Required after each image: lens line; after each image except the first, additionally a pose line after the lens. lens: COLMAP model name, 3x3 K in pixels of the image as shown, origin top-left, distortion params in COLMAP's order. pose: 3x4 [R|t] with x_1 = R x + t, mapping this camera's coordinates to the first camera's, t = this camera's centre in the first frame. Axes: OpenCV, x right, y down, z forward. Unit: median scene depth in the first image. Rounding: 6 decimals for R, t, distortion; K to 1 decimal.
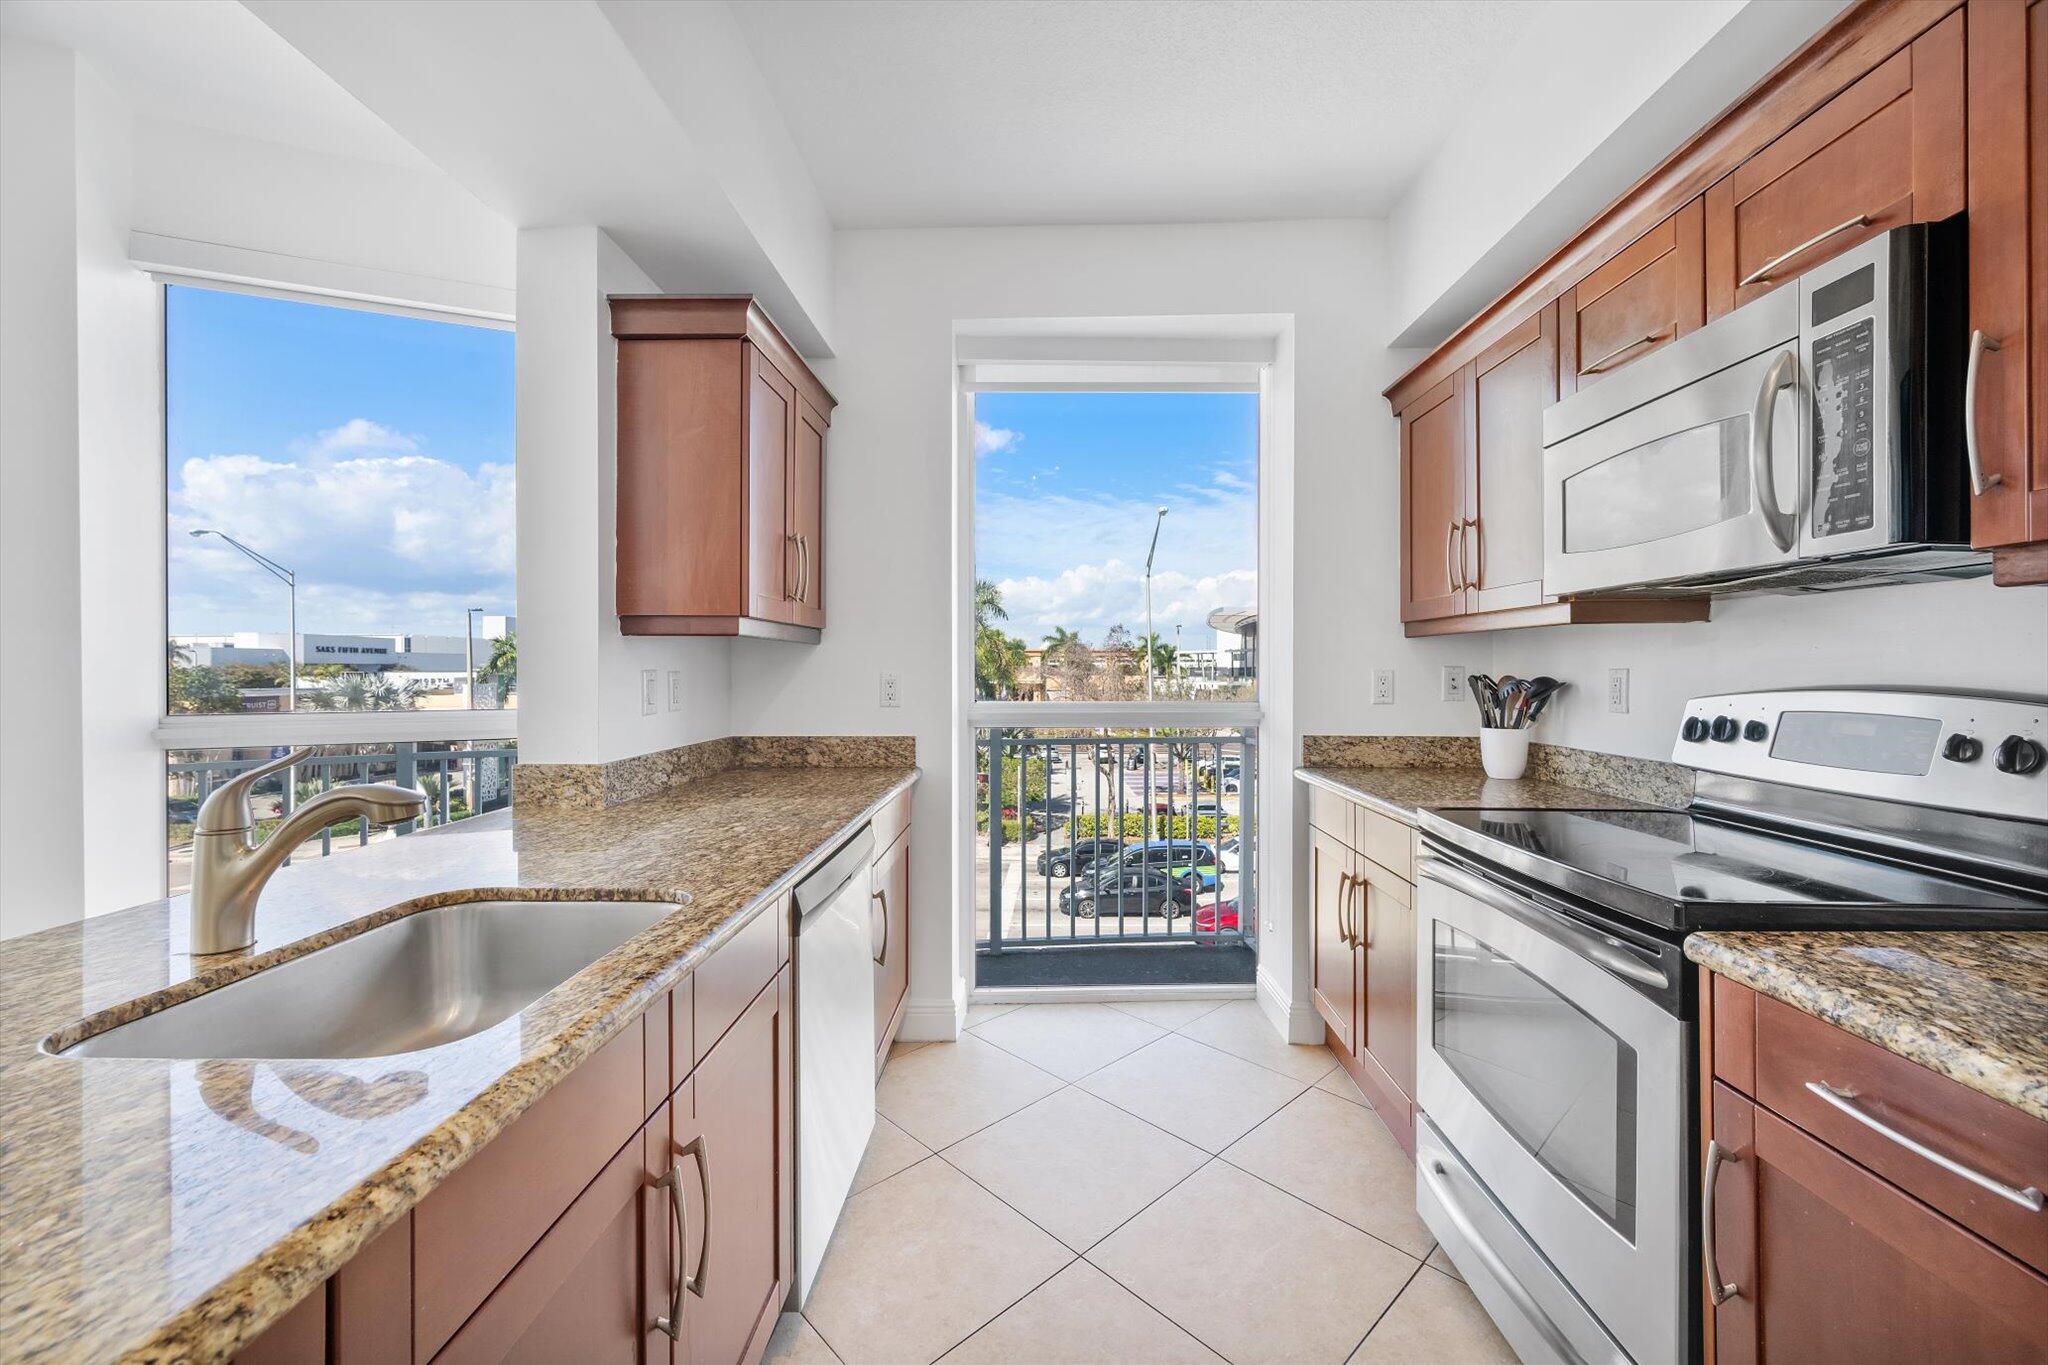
lens RADIAL K [[815.3, 0, 1019.7], [0, 815.3, 672.9], [0, 0, 1]] dist [-0.006782, 0.000078]
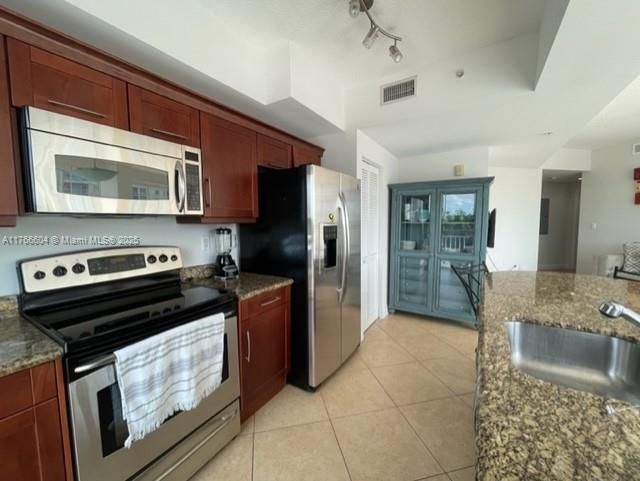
lens RADIAL K [[261.8, 0, 324.1], [0, 261.8, 243.0], [0, 0, 1]] dist [0.001115, -0.000470]
pose [[-0.870349, -0.035793, 0.491134, -0.184676], [0.011632, 0.995582, 0.093170, -0.066873], [-0.492299, 0.086803, -0.866087, 1.073279]]
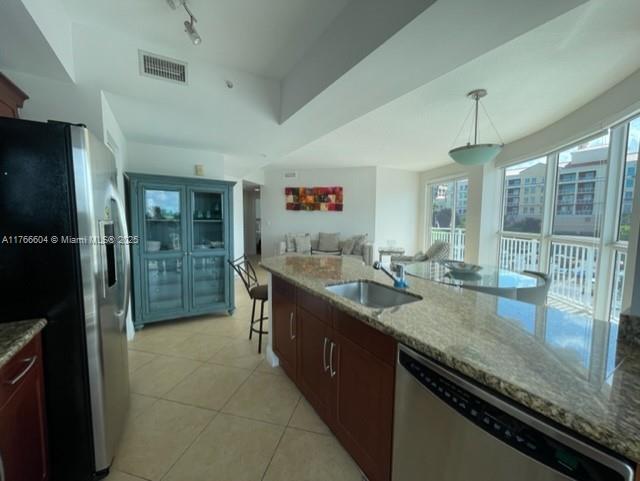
lens RADIAL K [[261.8, 0, 313.8], [0, 261.8, 244.3], [0, 0, 1]] dist [0.001115, -0.000470]
pose [[-0.836656, 0.046733, -0.545732, 0.234538], [-0.013687, 0.994259, 0.106125, -0.068821], [0.547558, 0.096260, -0.831212, 1.061822]]
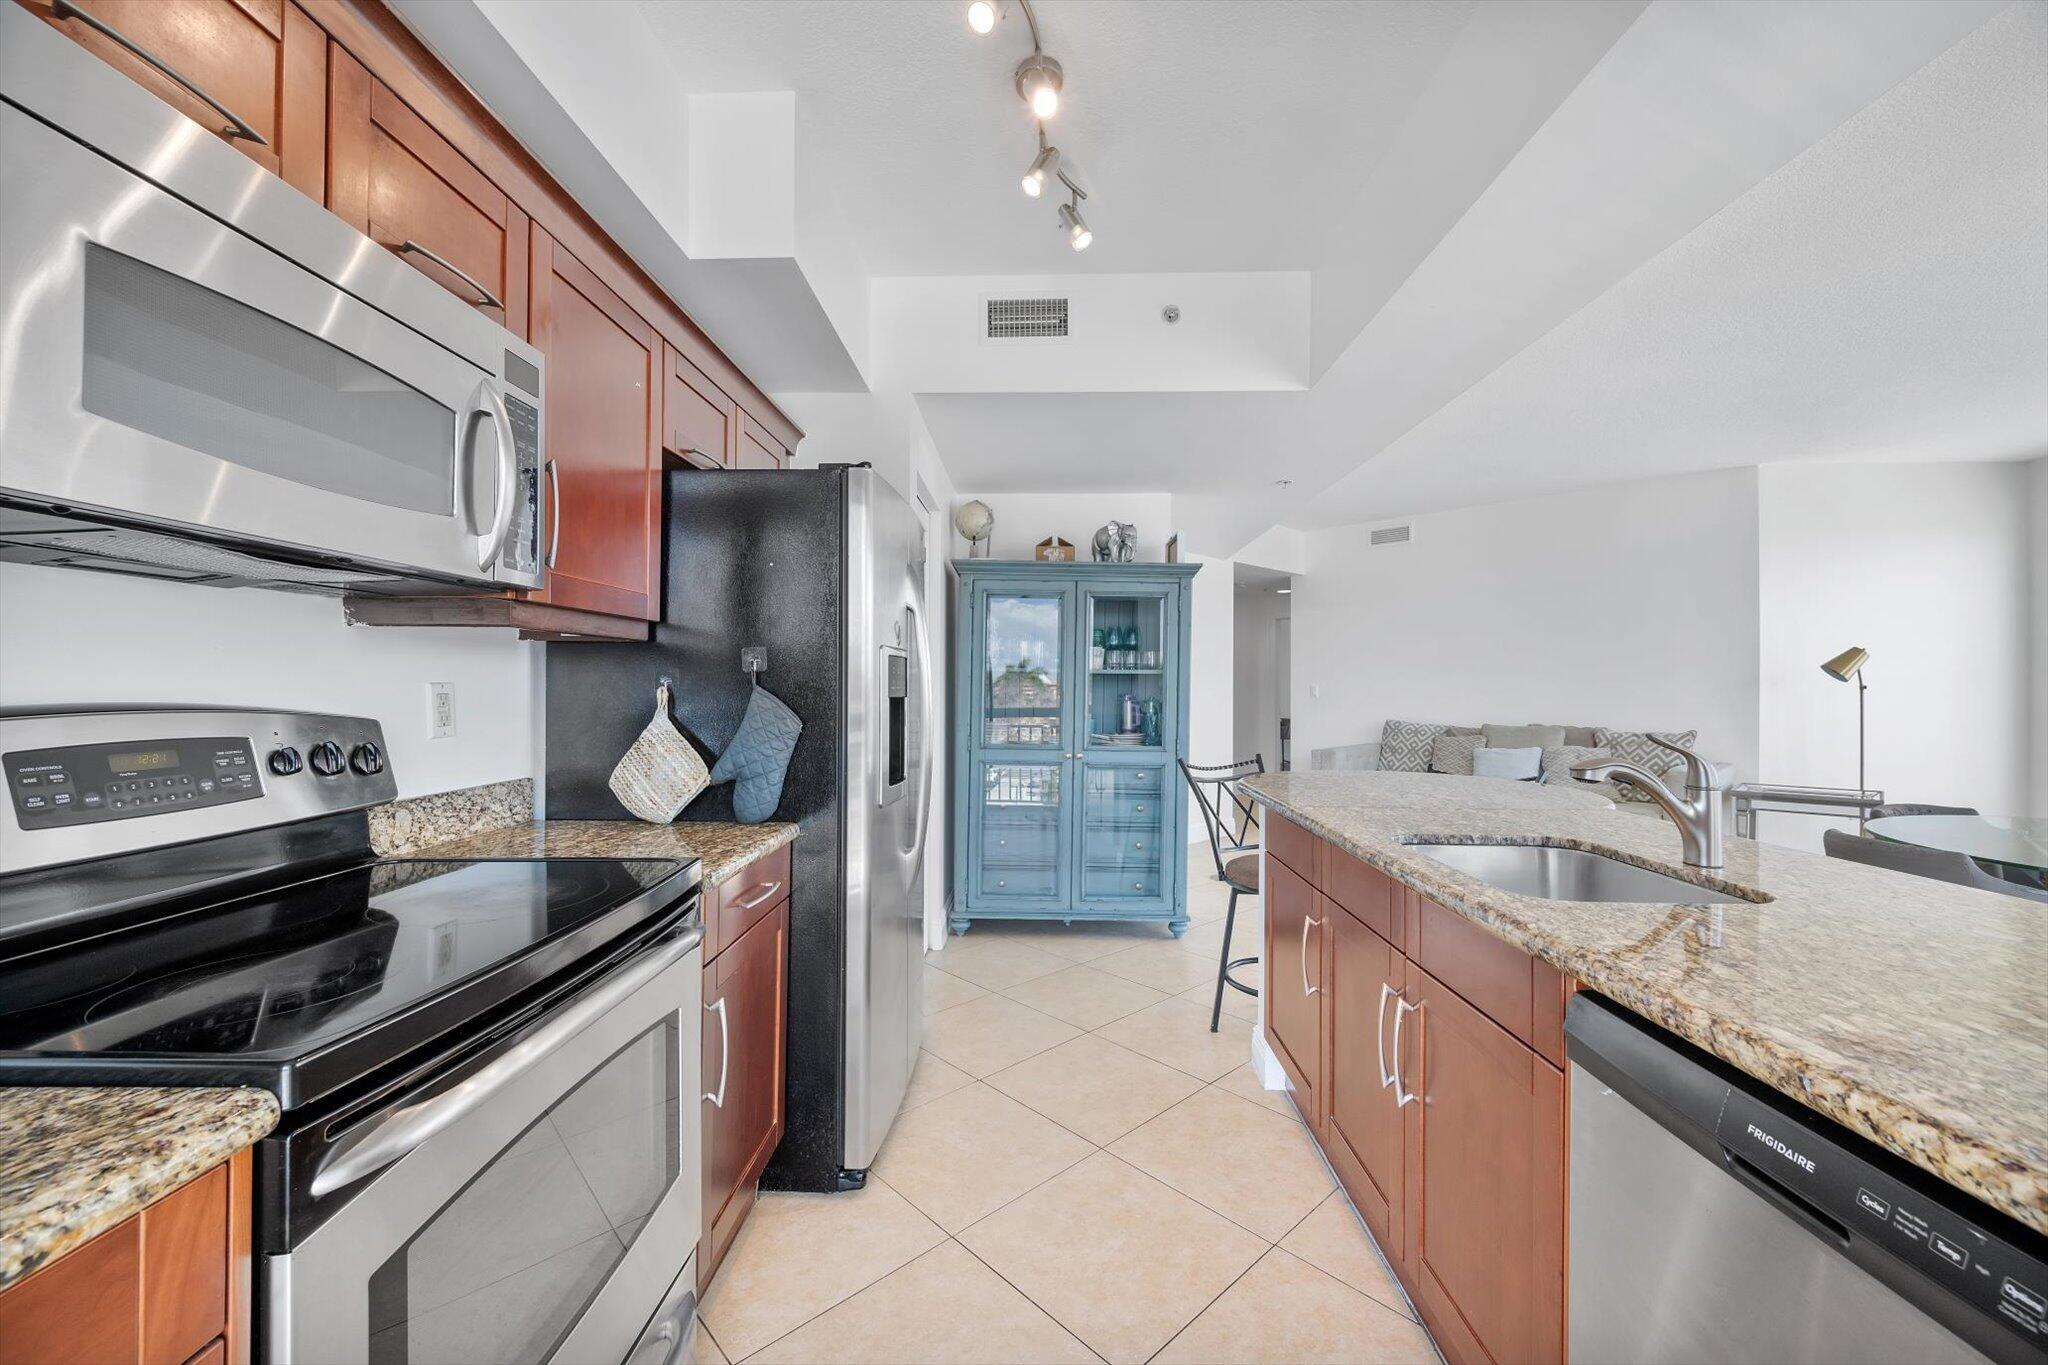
lens RADIAL K [[815.3, 0, 1025.8], [0, 815.3, 705.2], [0, 0, 1]] dist [-0.006782, 0.000078]
pose [[-0.999724, -0.002522, -0.023365, 0.165130], [-0.003134, 0.999652, 0.026193, -0.003418], [0.023291, 0.026258, -0.999384, 1.243837]]
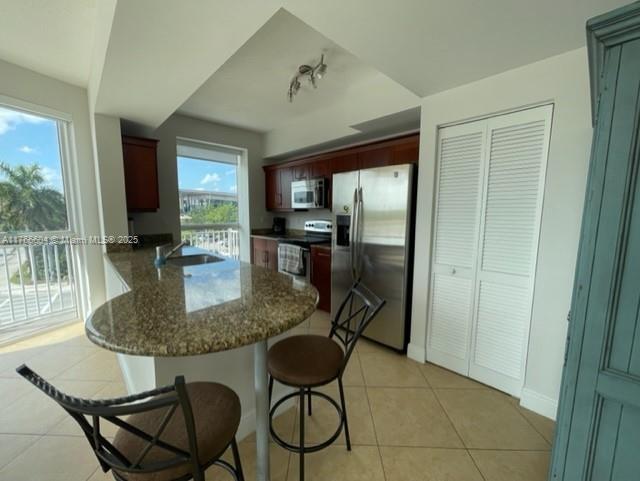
lens RADIAL K [[261.8, 0, 317.9], [0, 261.8, 241.3], [0, 0, 1]] dist [0.001115, -0.000470]
pose [[0.703867, -0.077546, 0.706086, -0.794253], [-0.001407, 0.993869, 0.110554, -0.051577], [-0.710330, -0.078809, 0.699442, -0.760562]]
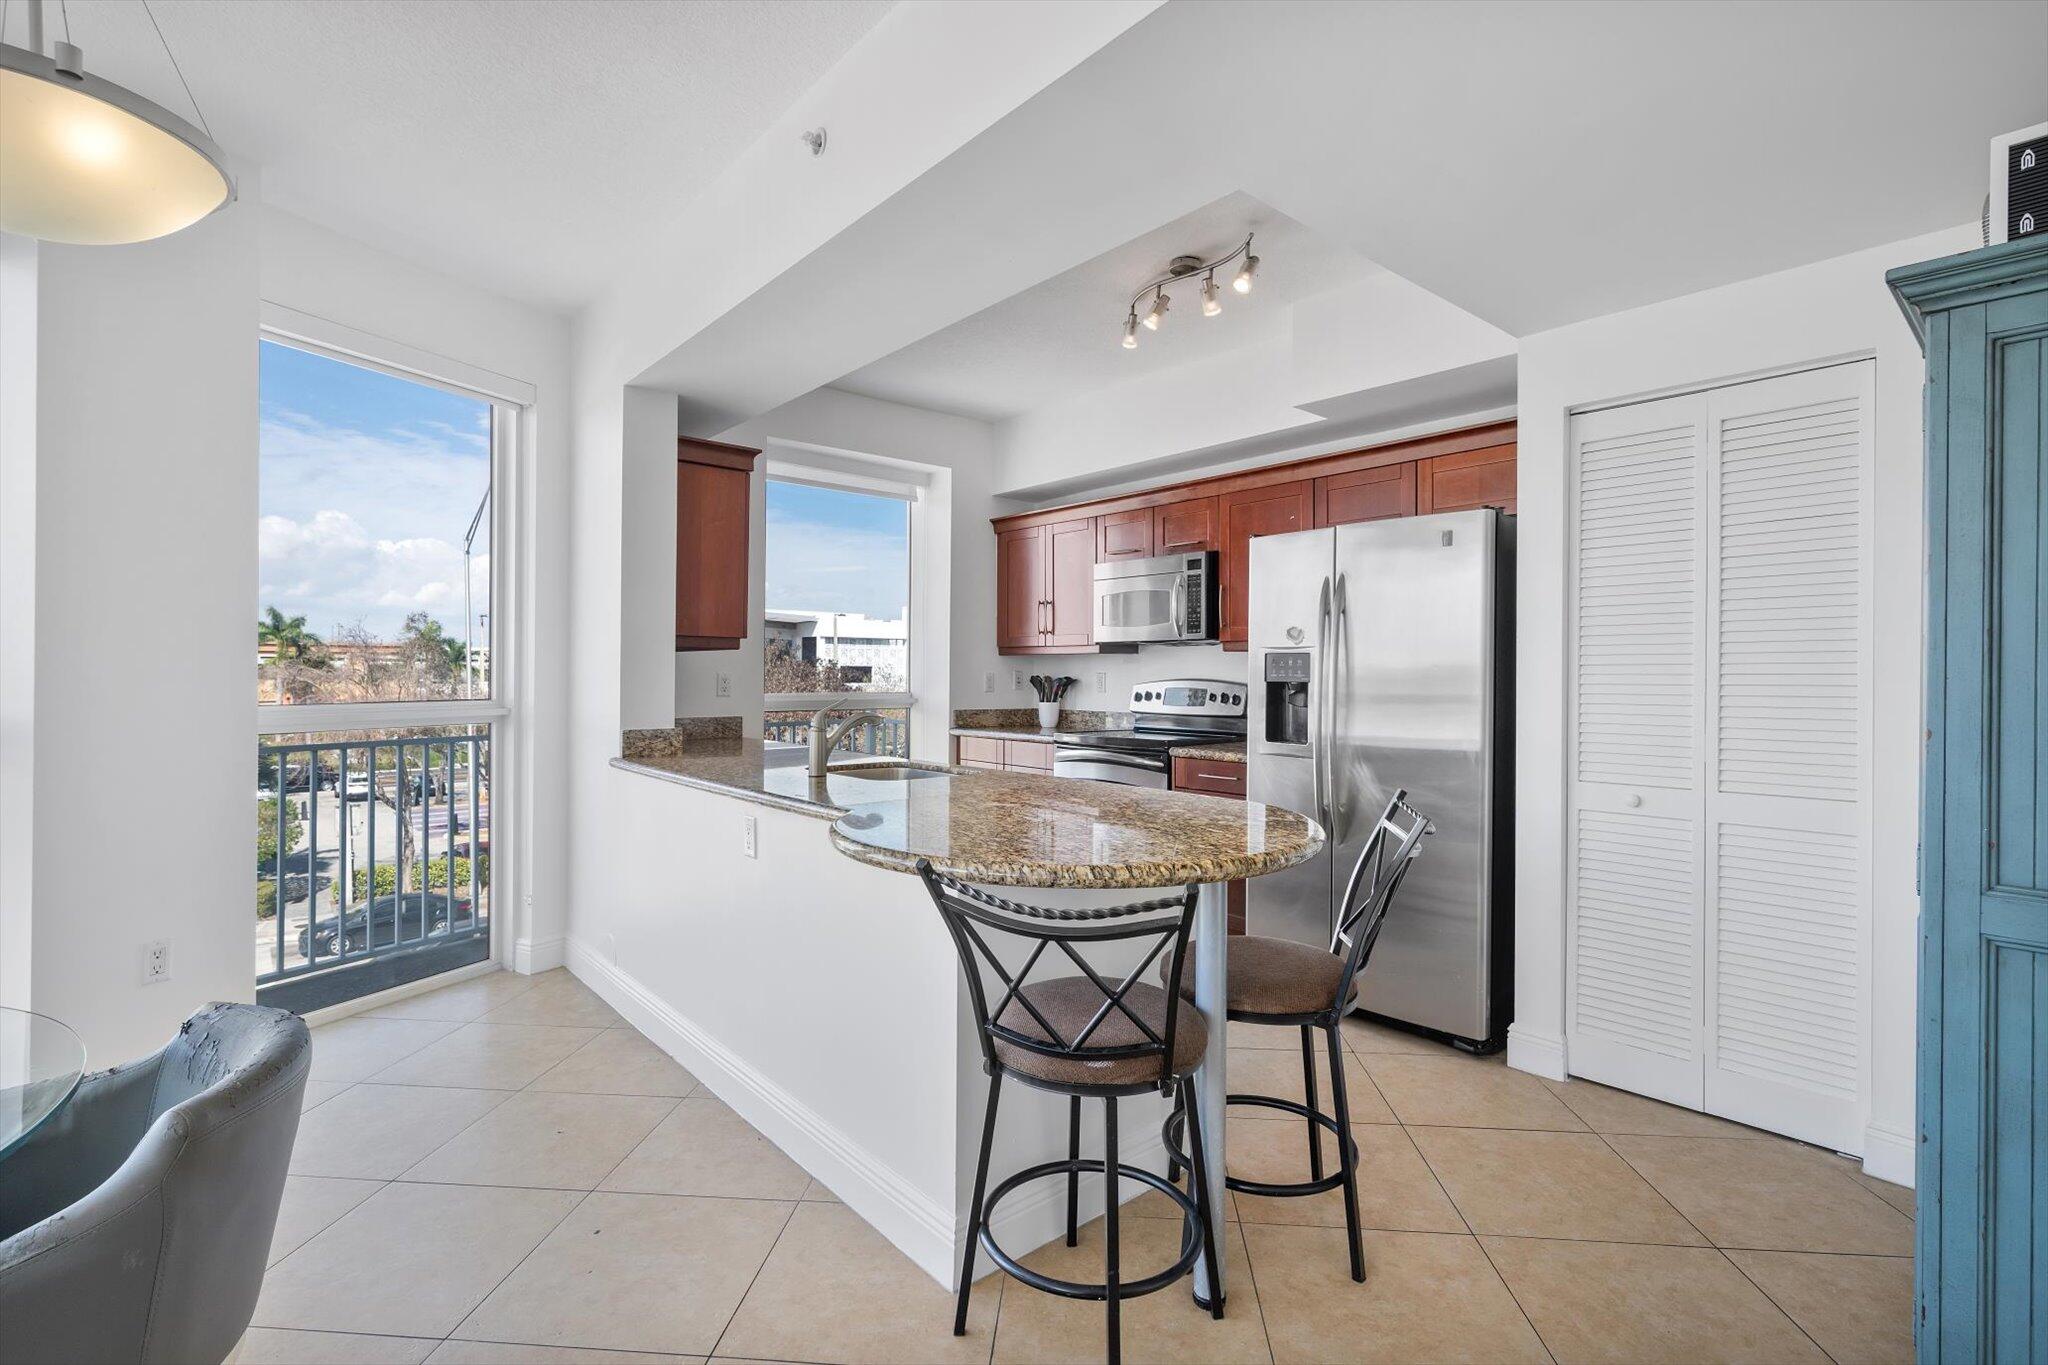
lens RADIAL K [[947.2, 0, 1022.4], [0, 947.2, 674.6], [0, 0, 1]] dist [-0.002945, 0.001424]
pose [[0.744253, 0.004561, 0.667882, -1.232042], [-0.002639, 0.999989, -0.003888, 0.011082], [-0.667893, 0.001131, 0.744257, -0.839663]]
